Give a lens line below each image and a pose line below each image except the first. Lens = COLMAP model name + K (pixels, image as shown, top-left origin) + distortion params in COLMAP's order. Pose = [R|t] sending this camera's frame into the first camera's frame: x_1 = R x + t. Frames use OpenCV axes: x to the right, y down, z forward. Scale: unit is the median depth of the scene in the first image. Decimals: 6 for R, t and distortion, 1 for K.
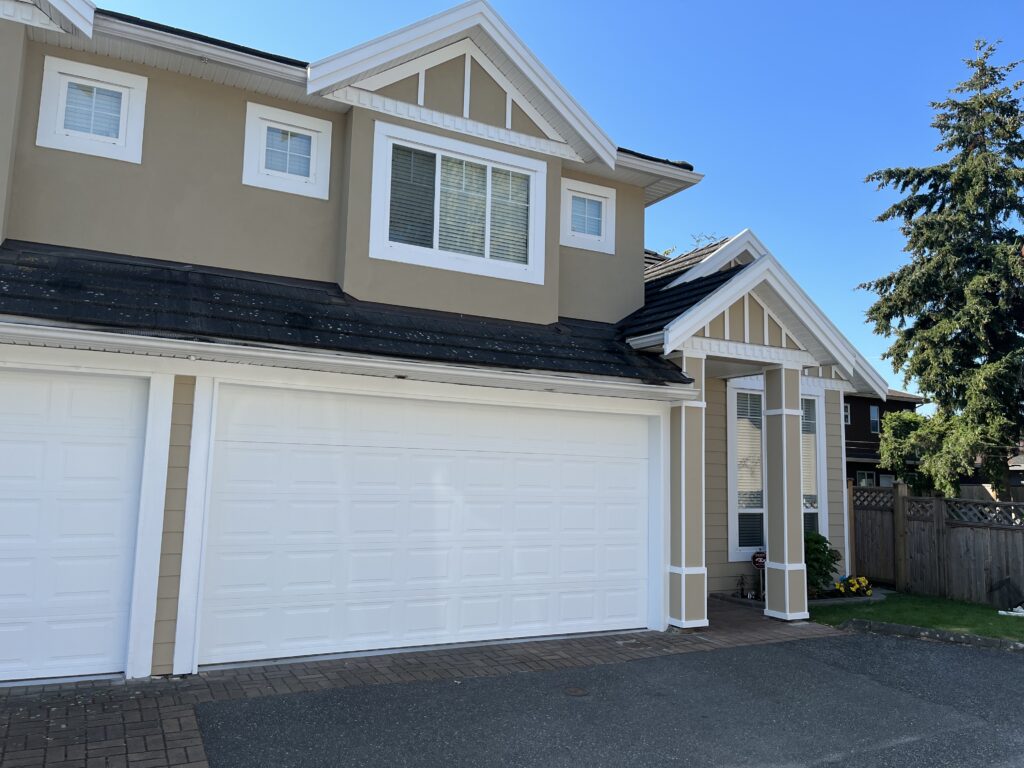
lens RADIAL K [[768.1, 0, 511.0], [0, 768.1, 393.1], [0, 0, 1]] dist [0.078901, -0.102351]
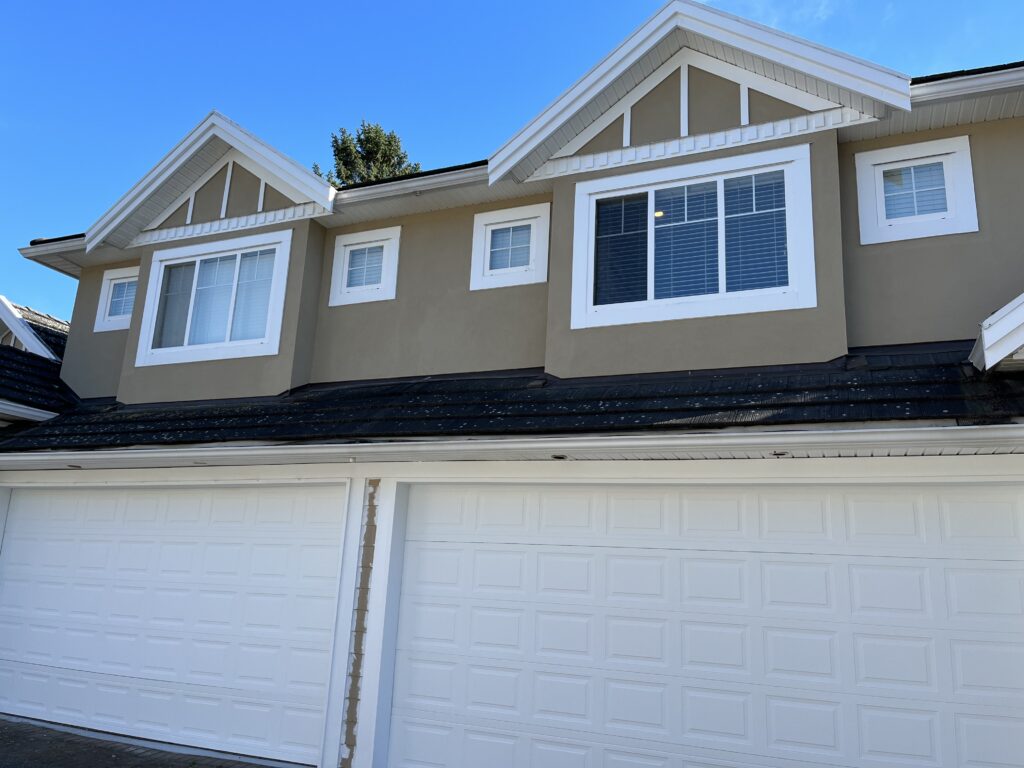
lens RADIAL K [[773.9, 0, 506.3], [0, 773.9, 382.0], [0, 0, 1]] dist [0.077686, -0.095565]
pose [[0.629798, -0.186156, -0.754122, 0.382795], [0.053711, 0.978971, -0.196804, 0.049791], [0.774900, 0.083442, 0.626552, 0.341665]]
